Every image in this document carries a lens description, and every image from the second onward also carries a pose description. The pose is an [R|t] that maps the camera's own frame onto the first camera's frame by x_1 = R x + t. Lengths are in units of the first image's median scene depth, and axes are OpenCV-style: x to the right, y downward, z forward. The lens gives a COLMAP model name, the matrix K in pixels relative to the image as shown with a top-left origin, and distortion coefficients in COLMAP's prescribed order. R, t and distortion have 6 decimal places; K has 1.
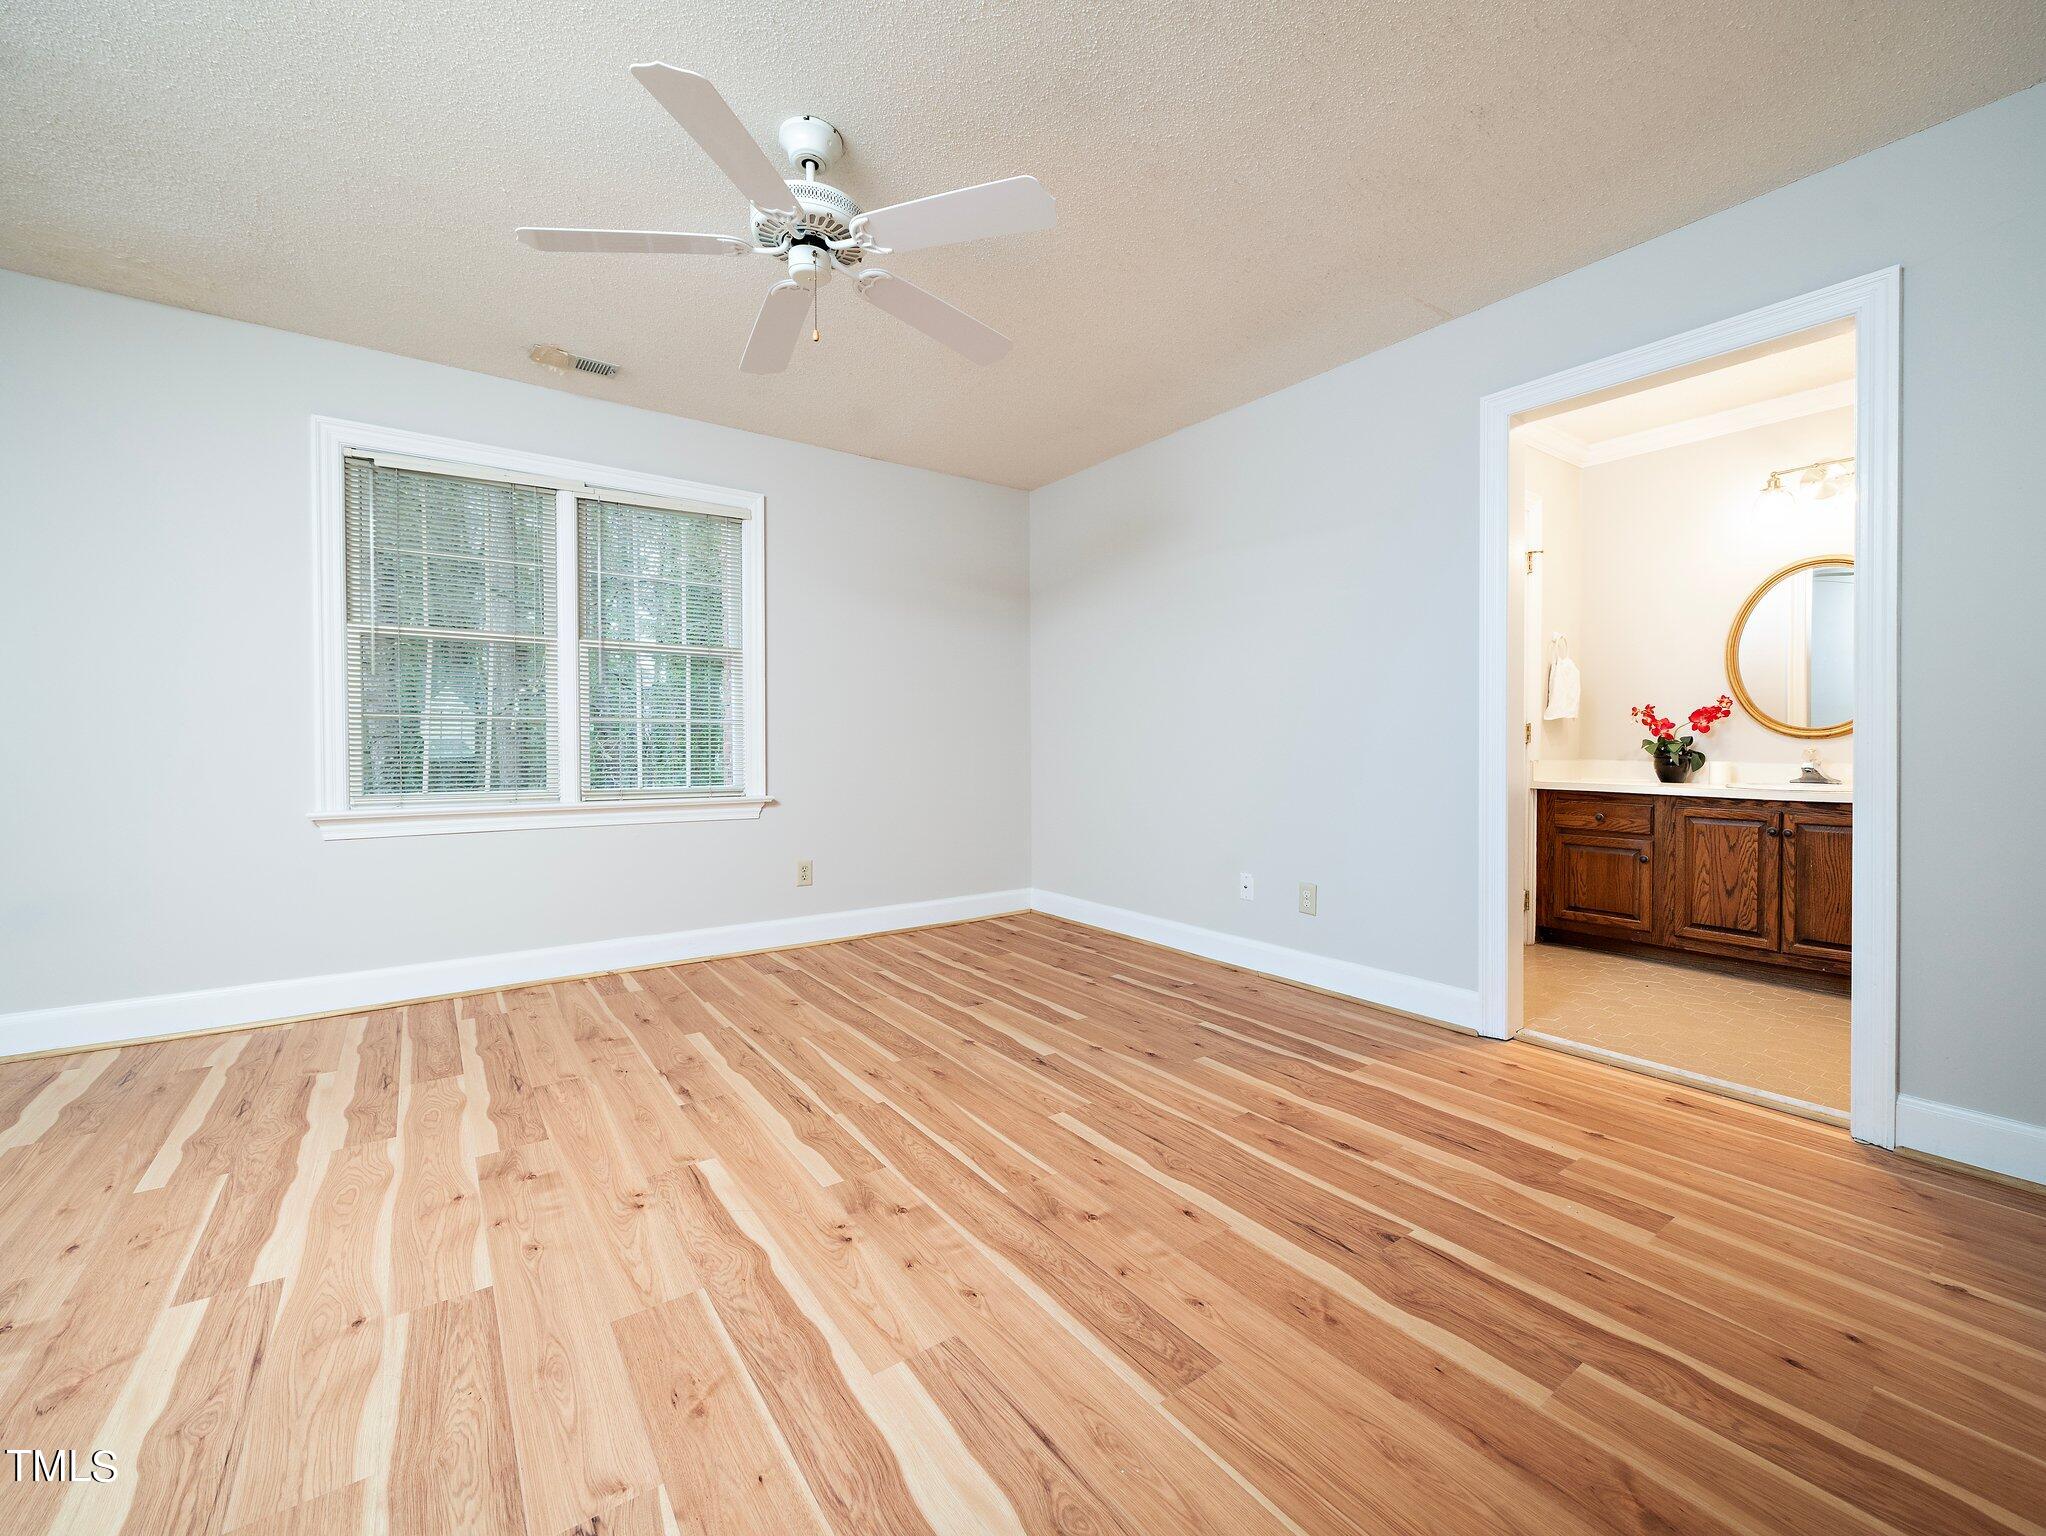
lens RADIAL K [[829.8, 0, 1015.6], [0, 829.8, 765.1], [0, 0, 1]] dist [-0.000782, -0.000249]
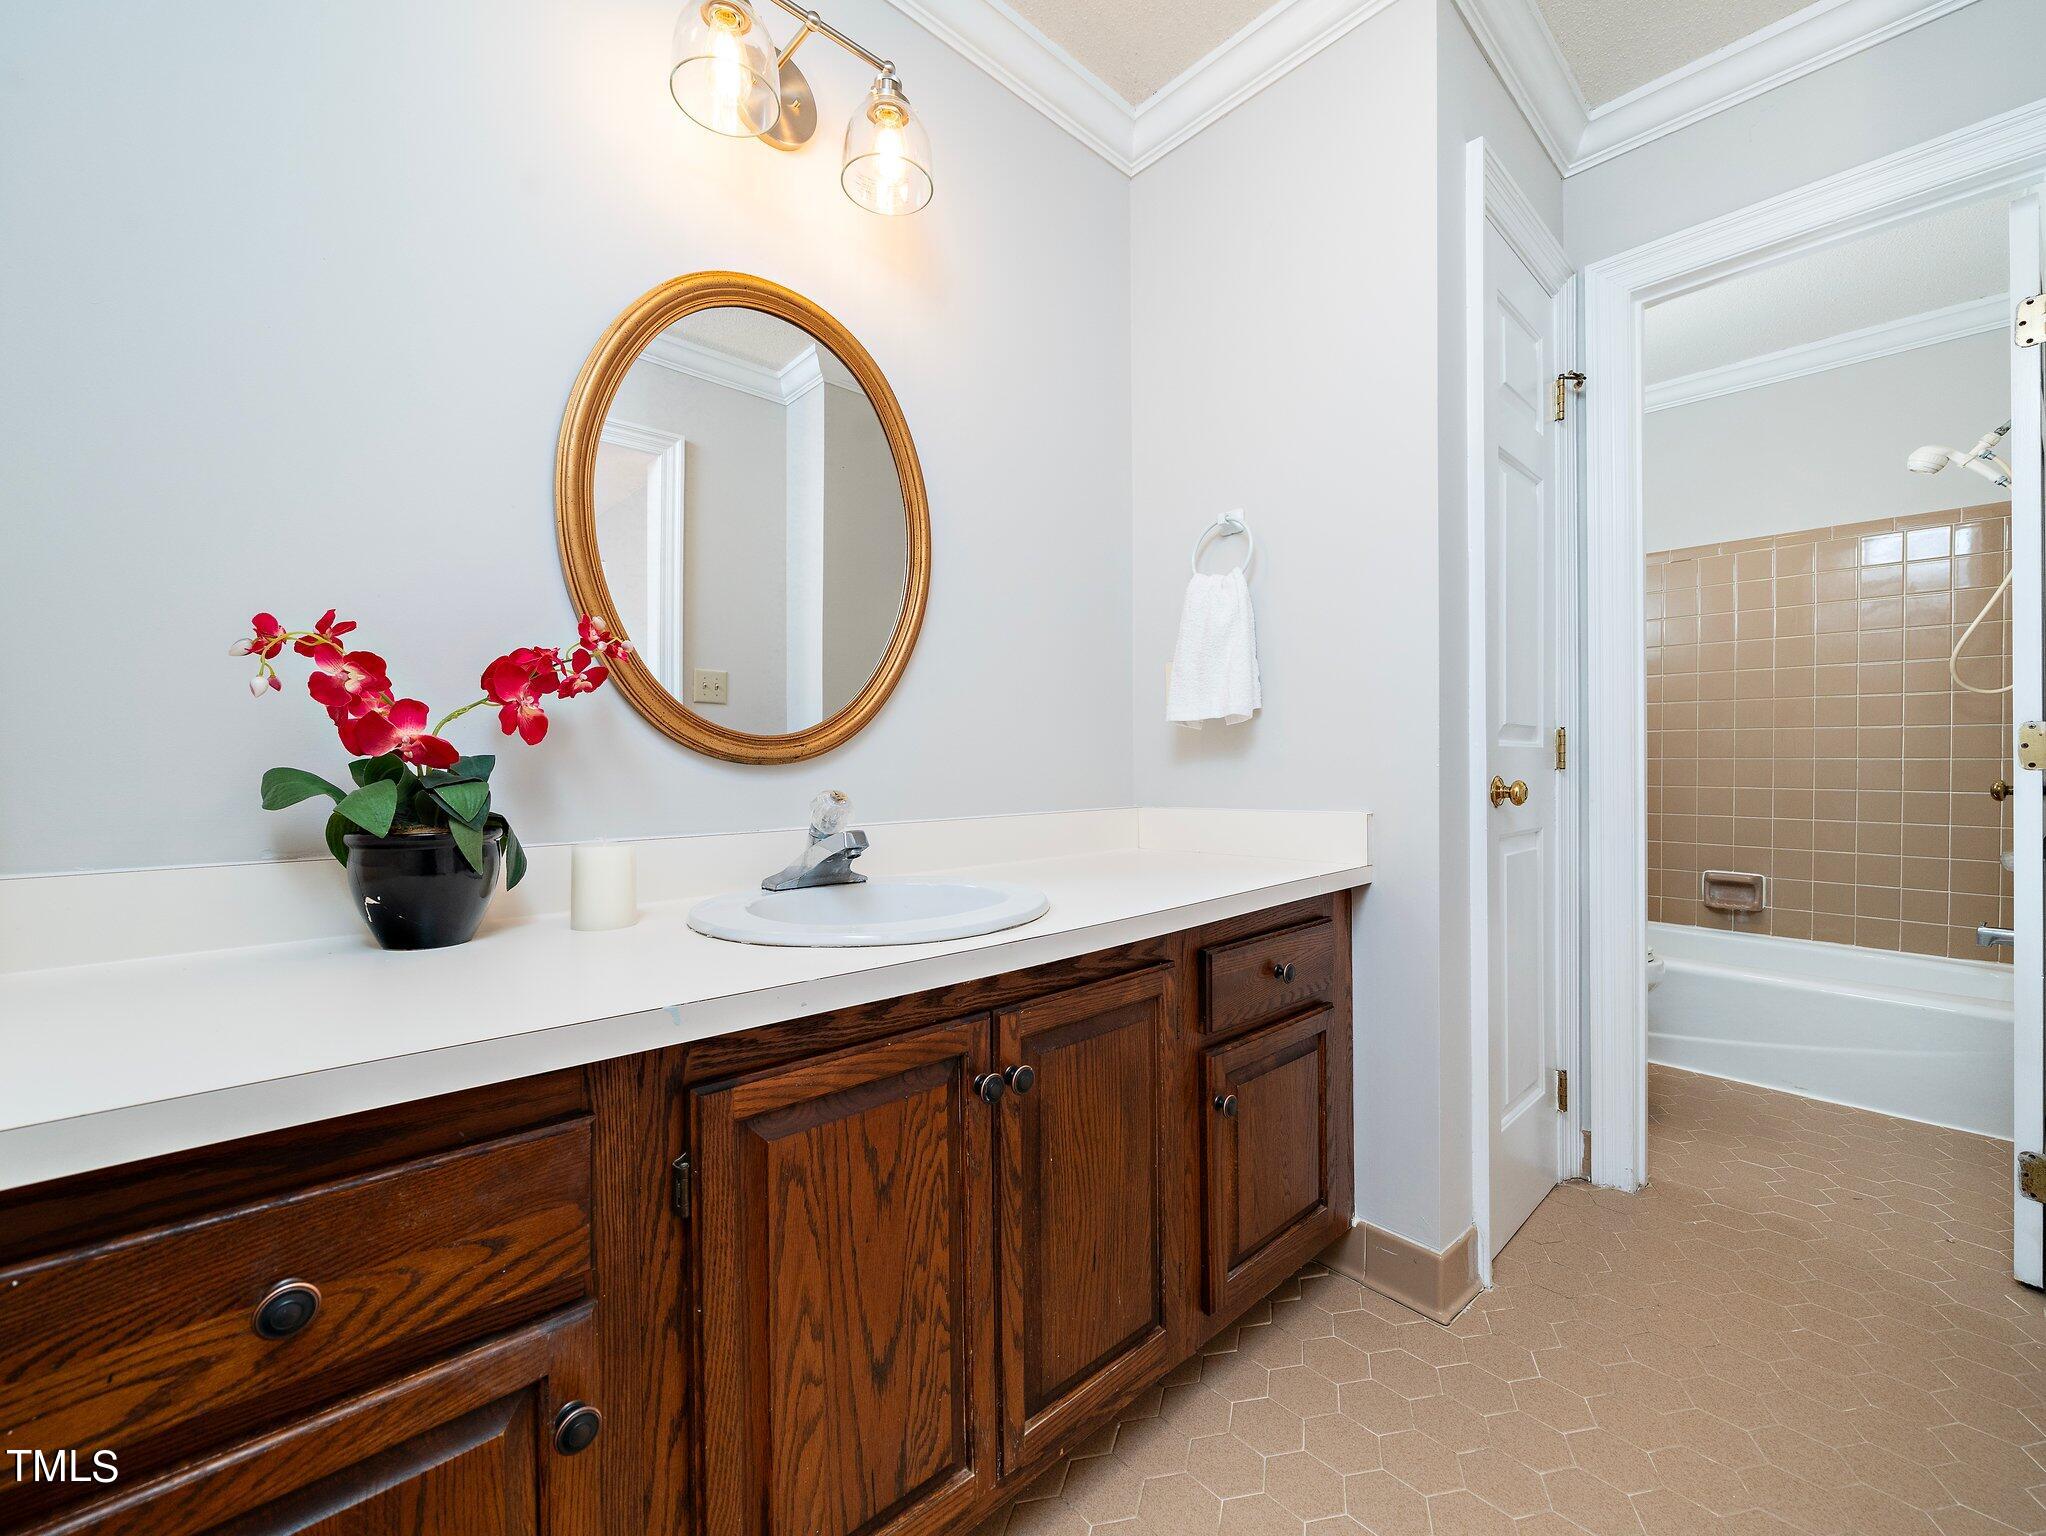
lens RADIAL K [[829.8, 0, 1015.6], [0, 829.8, 765.1], [0, 0, 1]] dist [-0.000782, -0.000249]
pose [[-0.116386, -0.003071, 0.993199, 0.598438], [0.036280, 0.999315, 0.007341, -0.030558], [-0.992541, 0.036888, -0.116195, 0.970256]]
